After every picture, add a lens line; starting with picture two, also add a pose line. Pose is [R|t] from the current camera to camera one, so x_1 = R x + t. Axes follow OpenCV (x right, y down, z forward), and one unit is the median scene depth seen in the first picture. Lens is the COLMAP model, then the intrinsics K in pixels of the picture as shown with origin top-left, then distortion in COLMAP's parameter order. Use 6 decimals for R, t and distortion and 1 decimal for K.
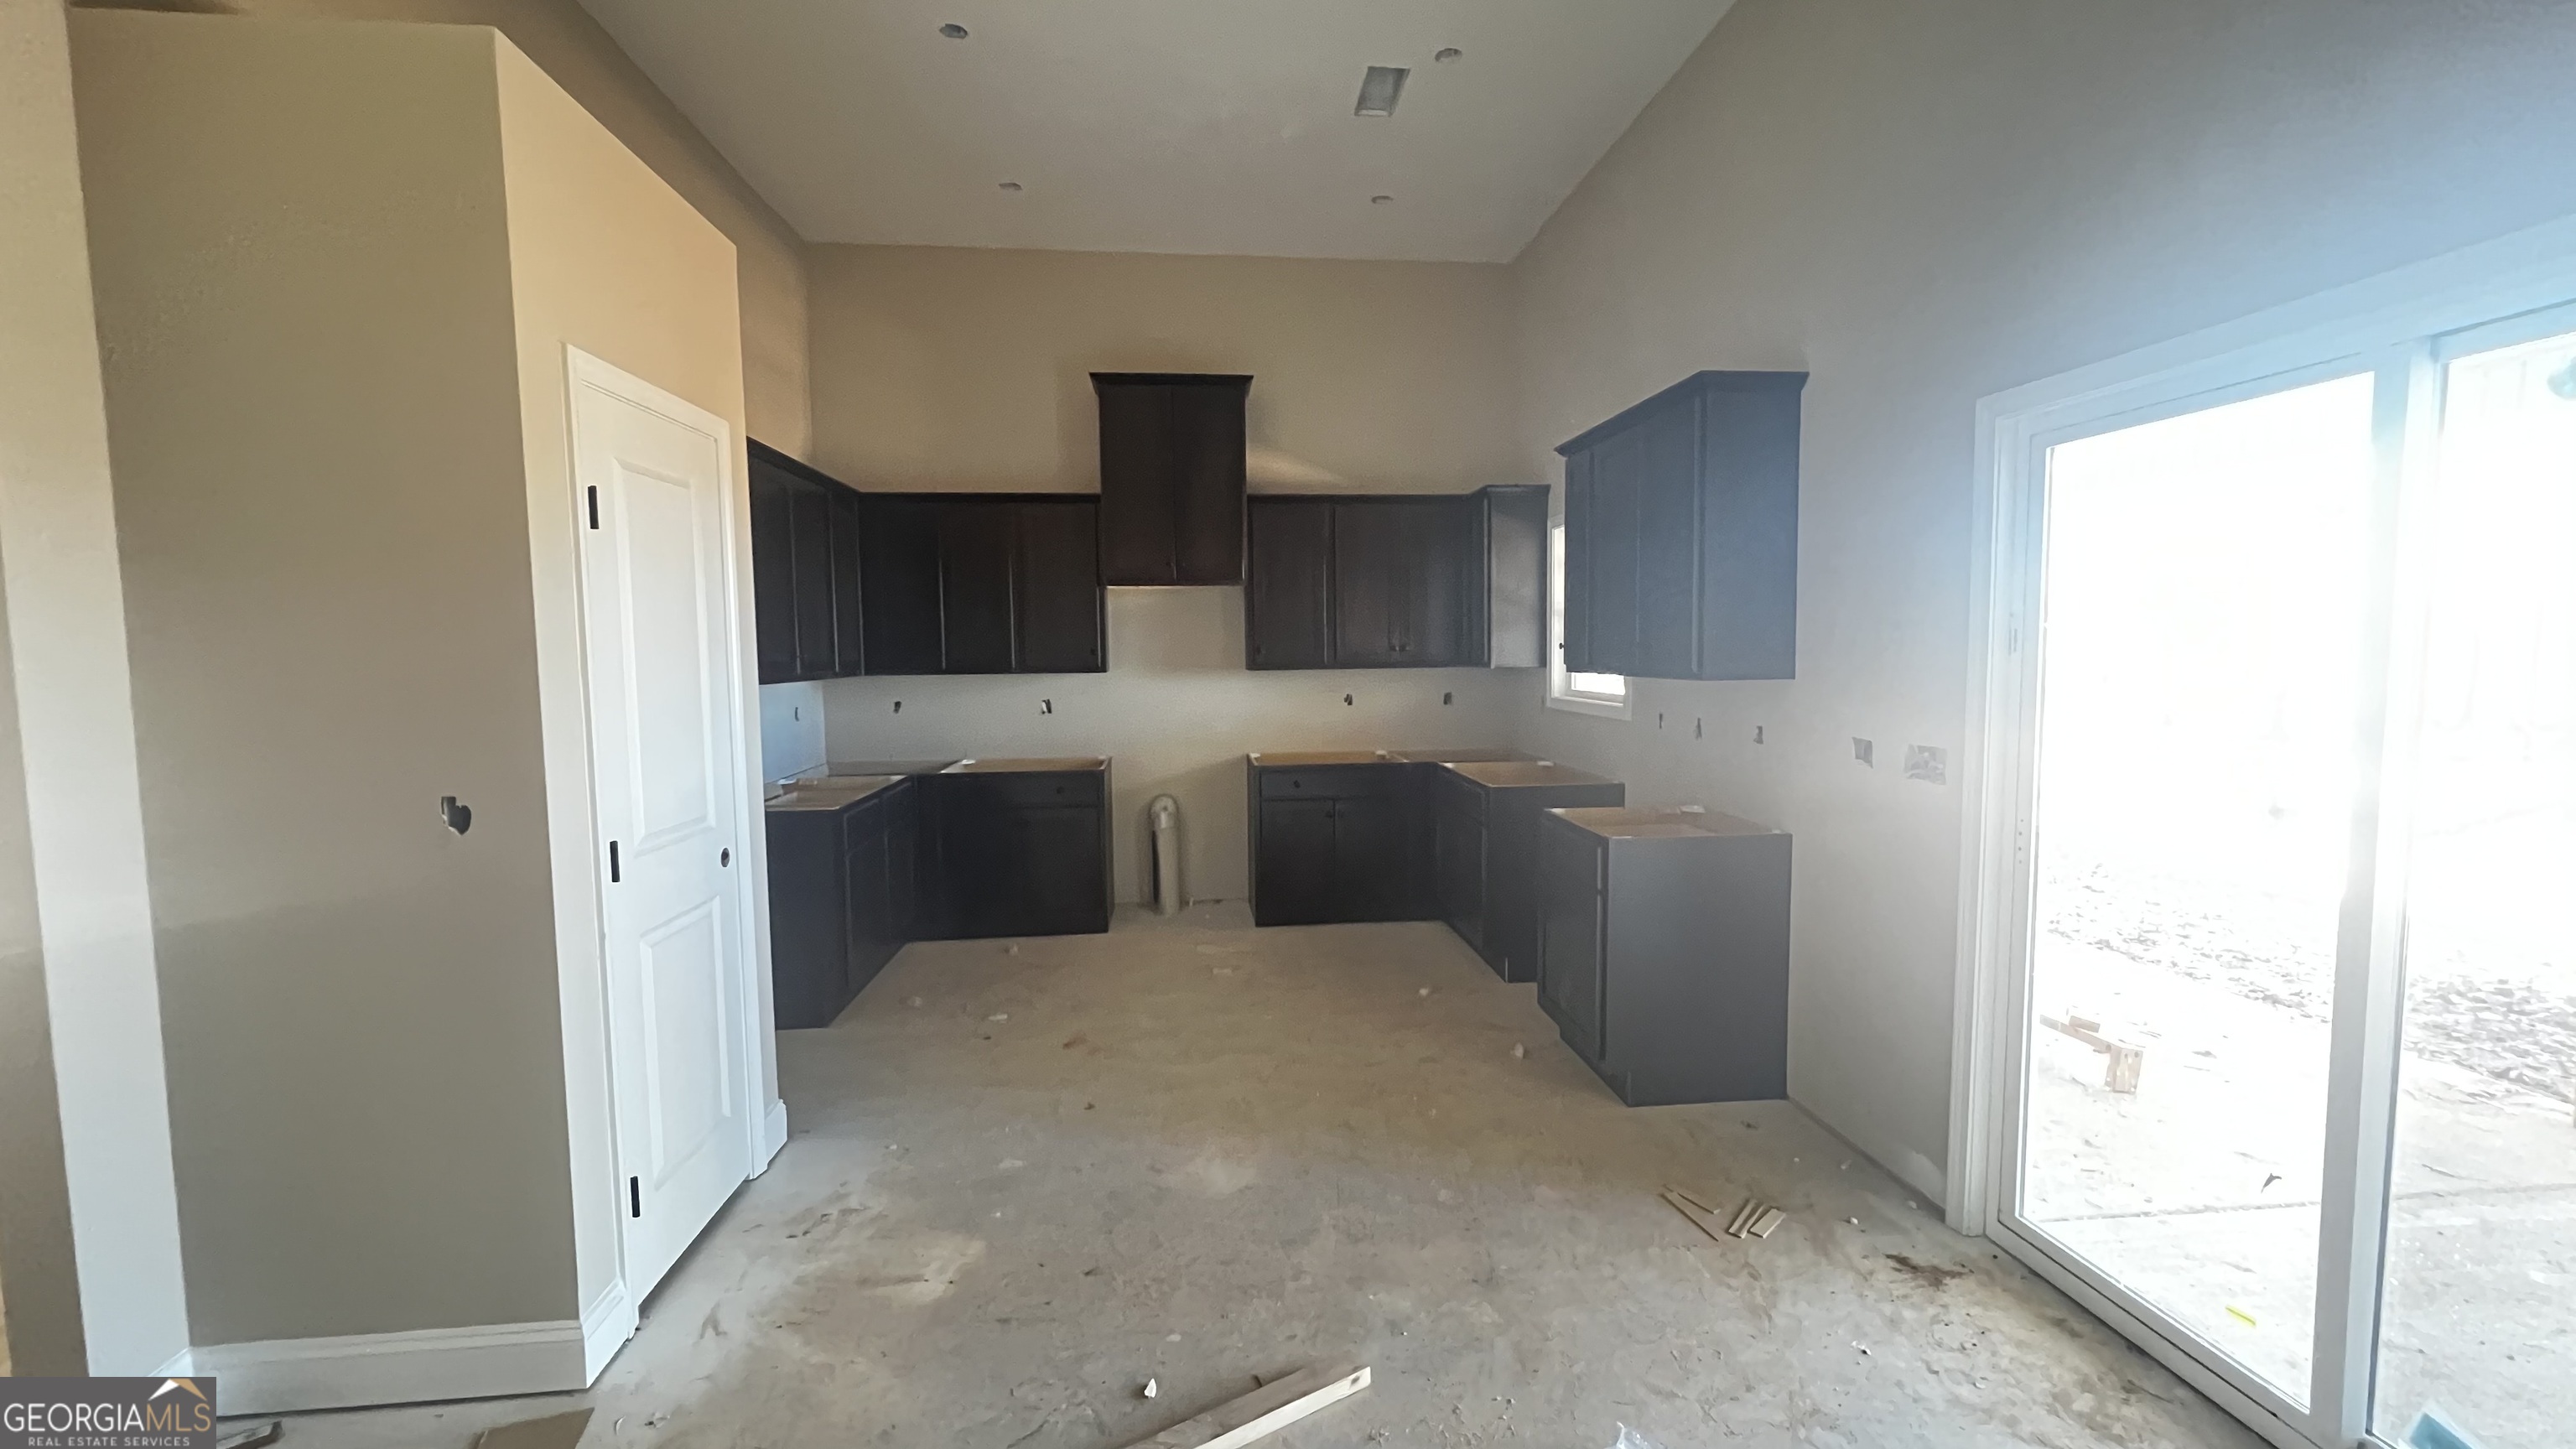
lens RADIAL K [[1027.2, 0, 1288.8], [0, 1027.2, 728.3], [0, 0, 1]] dist [-0.003853, -0.000131]
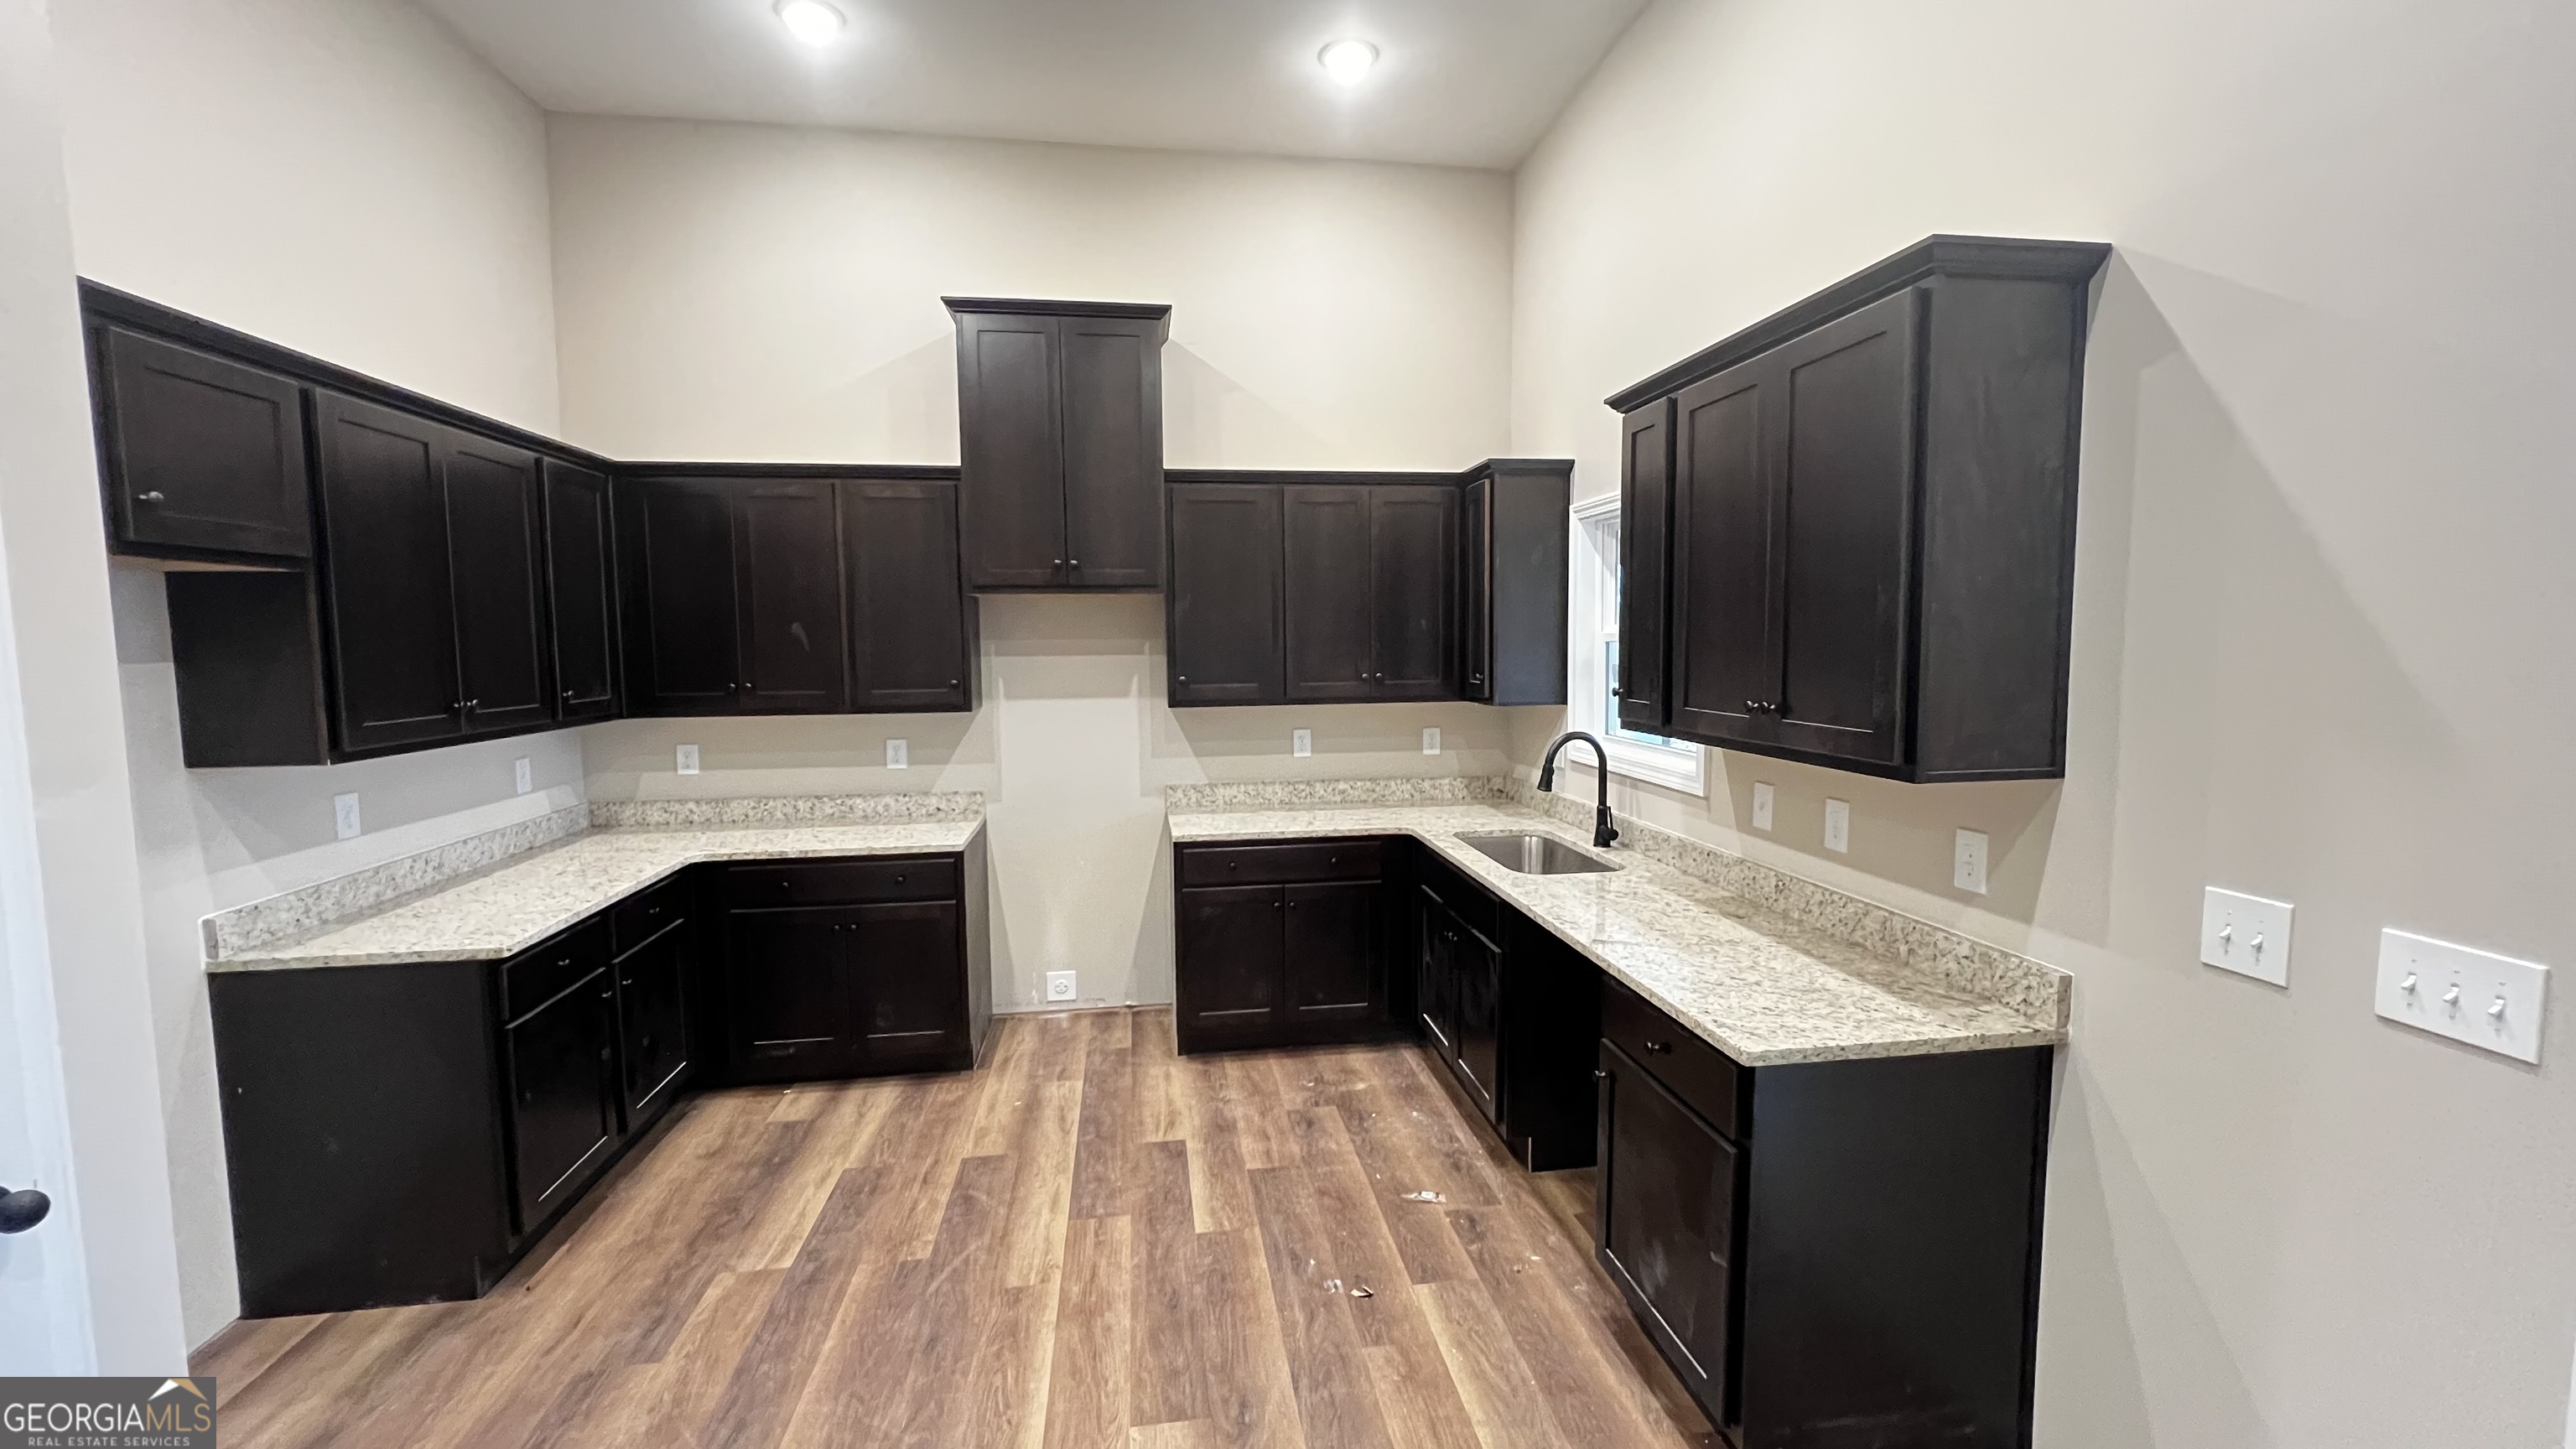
lens RADIAL K [[1027.2, 0, 1276.7], [0, 1027.2, 723.3], [0, 0, 1]] dist [-0.003853, -0.000131]
pose [[0.998928, -0.001423, 0.046278, 0.007311], [0.001148, 0.999982, 0.005964, -0.051071], [-0.046285, -0.005904, 0.998911, 0.264466]]
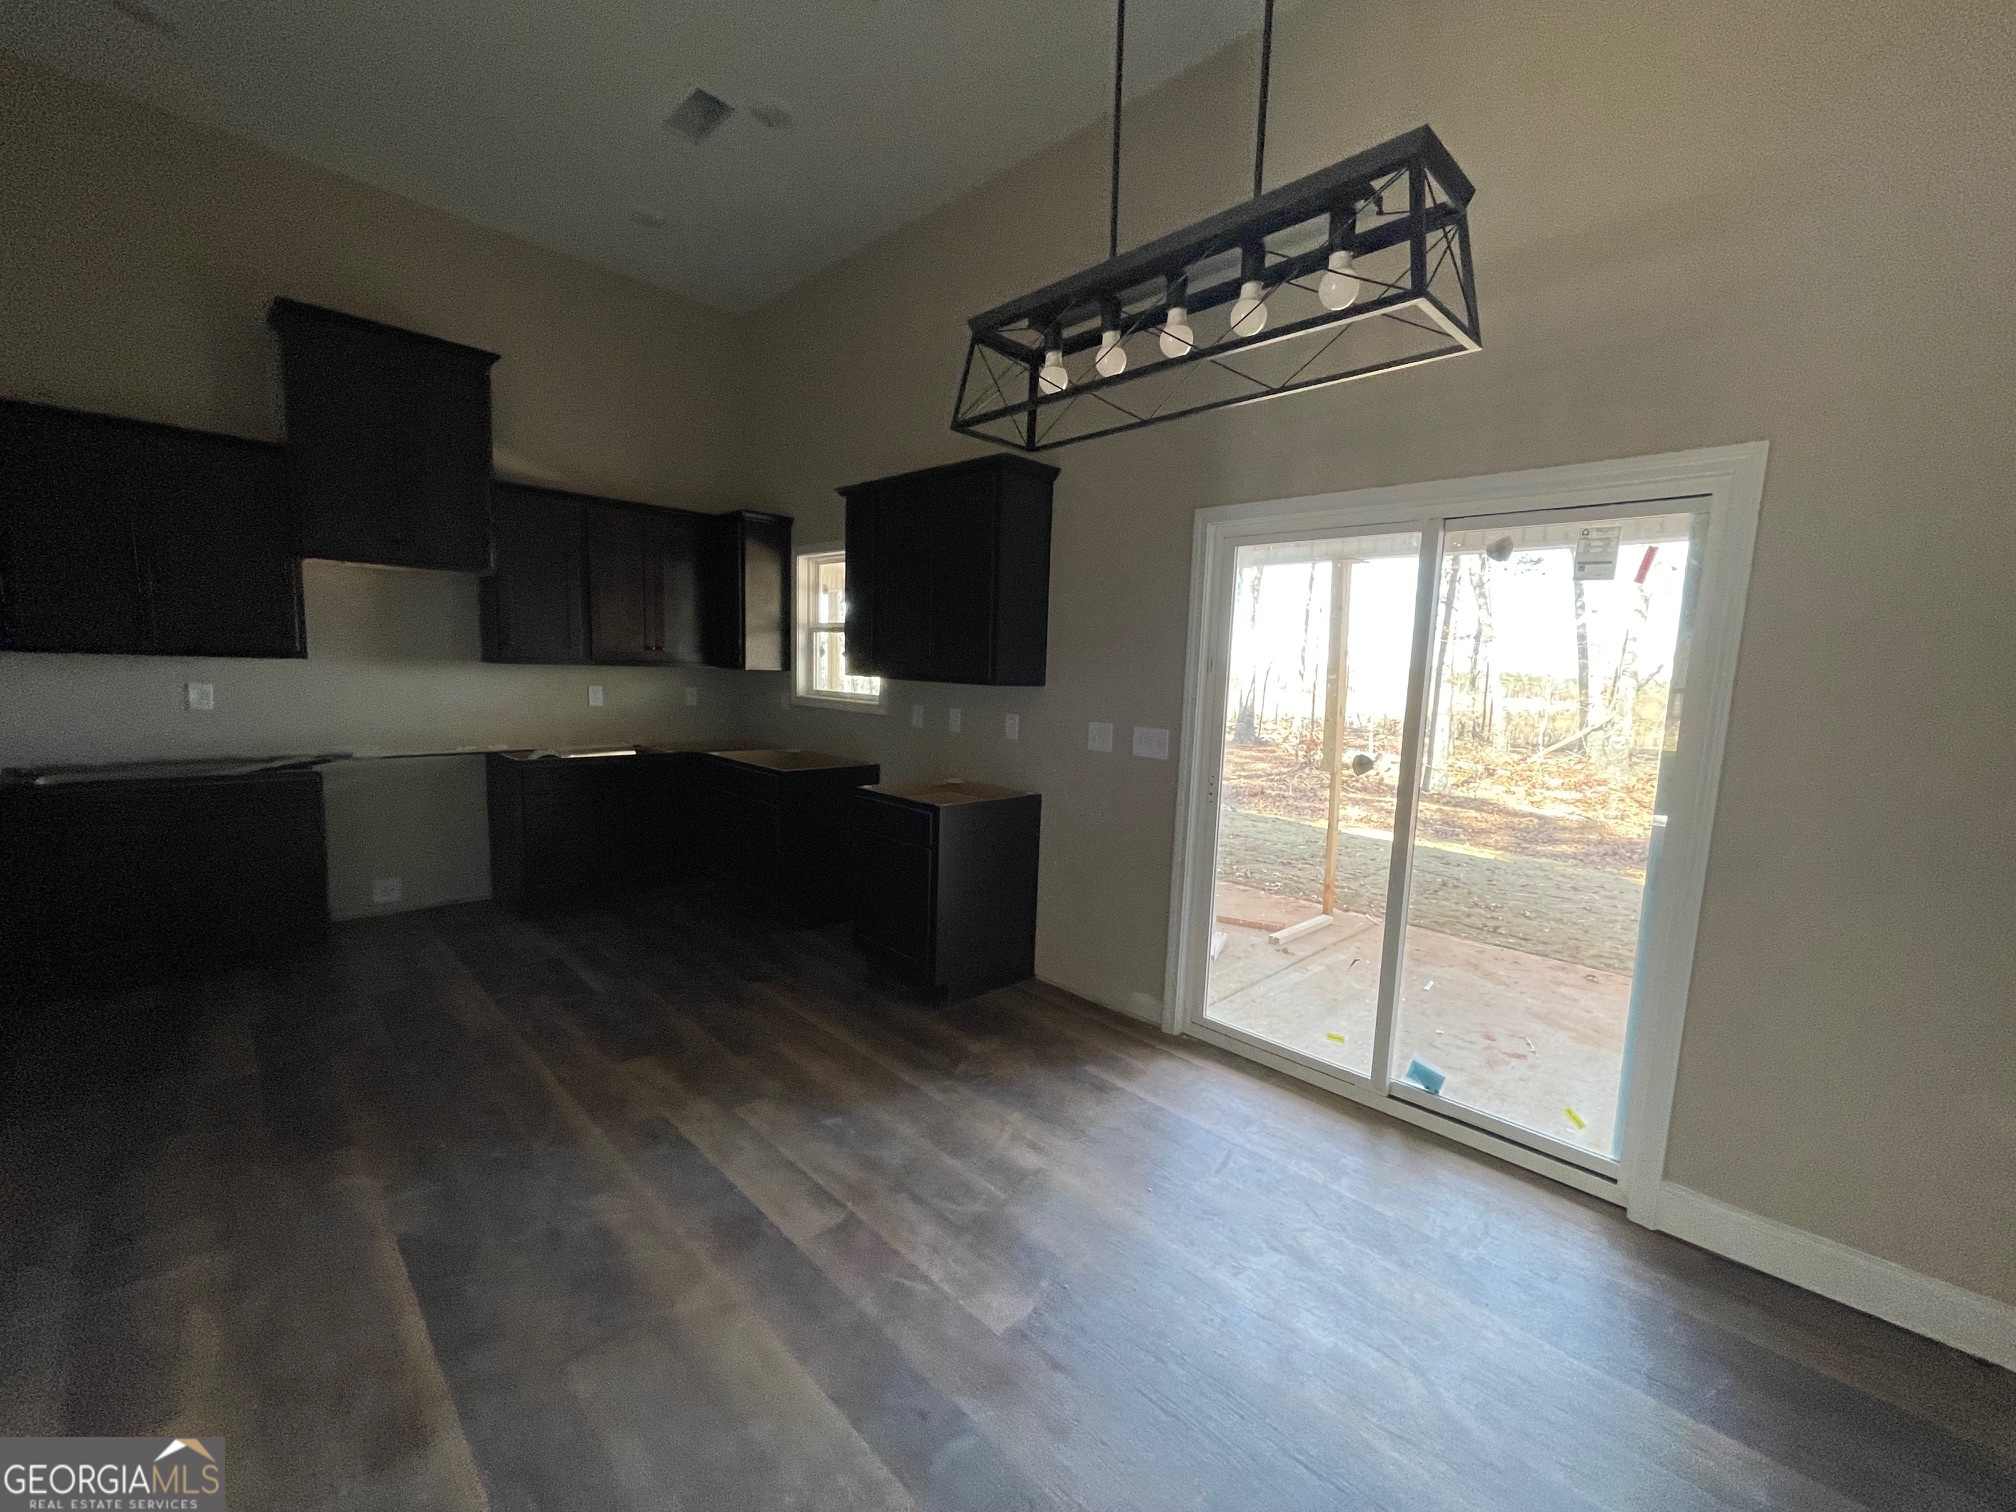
lens RADIAL K [[814.0, 0, 1008.8], [0, 814.0, 753.8], [0, 0, 1]] dist [0.002010, -0.000667]
pose [[0.774458, -0.030620, 0.631884, -0.159879], [0.003844, 0.999037, 0.043699, -0.002393], [-0.632614, -0.031414, 0.773830, 0.097008]]
